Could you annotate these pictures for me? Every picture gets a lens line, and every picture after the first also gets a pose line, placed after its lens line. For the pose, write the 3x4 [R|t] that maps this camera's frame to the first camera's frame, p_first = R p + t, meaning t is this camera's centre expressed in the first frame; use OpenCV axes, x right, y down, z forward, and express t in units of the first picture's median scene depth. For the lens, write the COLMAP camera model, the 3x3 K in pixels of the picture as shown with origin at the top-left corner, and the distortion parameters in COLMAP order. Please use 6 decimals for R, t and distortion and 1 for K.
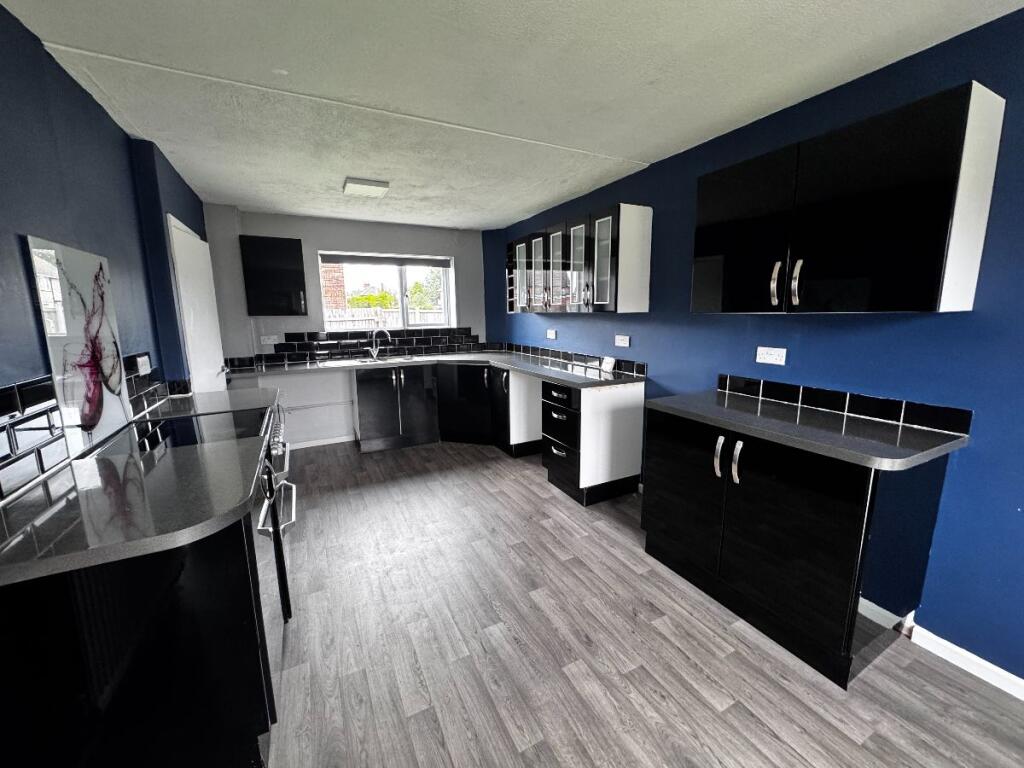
lens RADIAL K [[407.9, 0, 511.9], [0, 407.9, 382.6], [0, 0, 1]] dist [-0.011164, 0.002331]
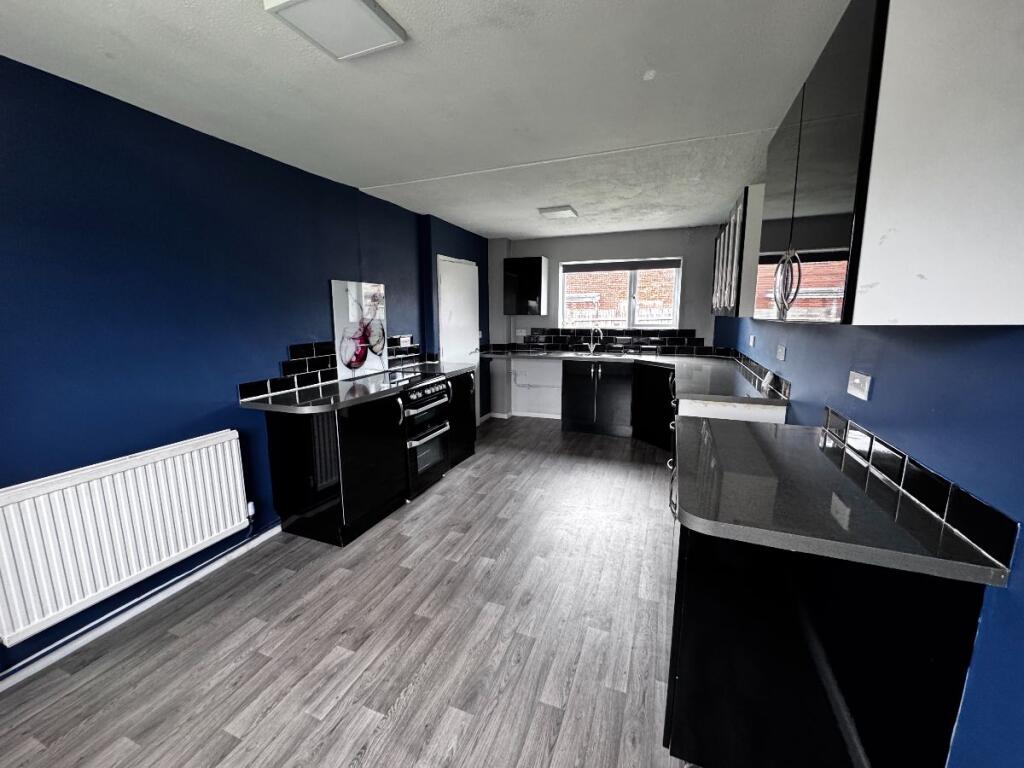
lens RADIAL K [[407.9, 0, 510.1], [0, 407.9, 382.2], [0, 0, 1]] dist [-0.011164, 0.002331]
pose [[0.661123, 0.131968, -0.738580, 0.465172], [-0.130548, 0.989627, 0.059968, -0.021424], [0.738832, 0.056774, 0.671493, 0.080490]]
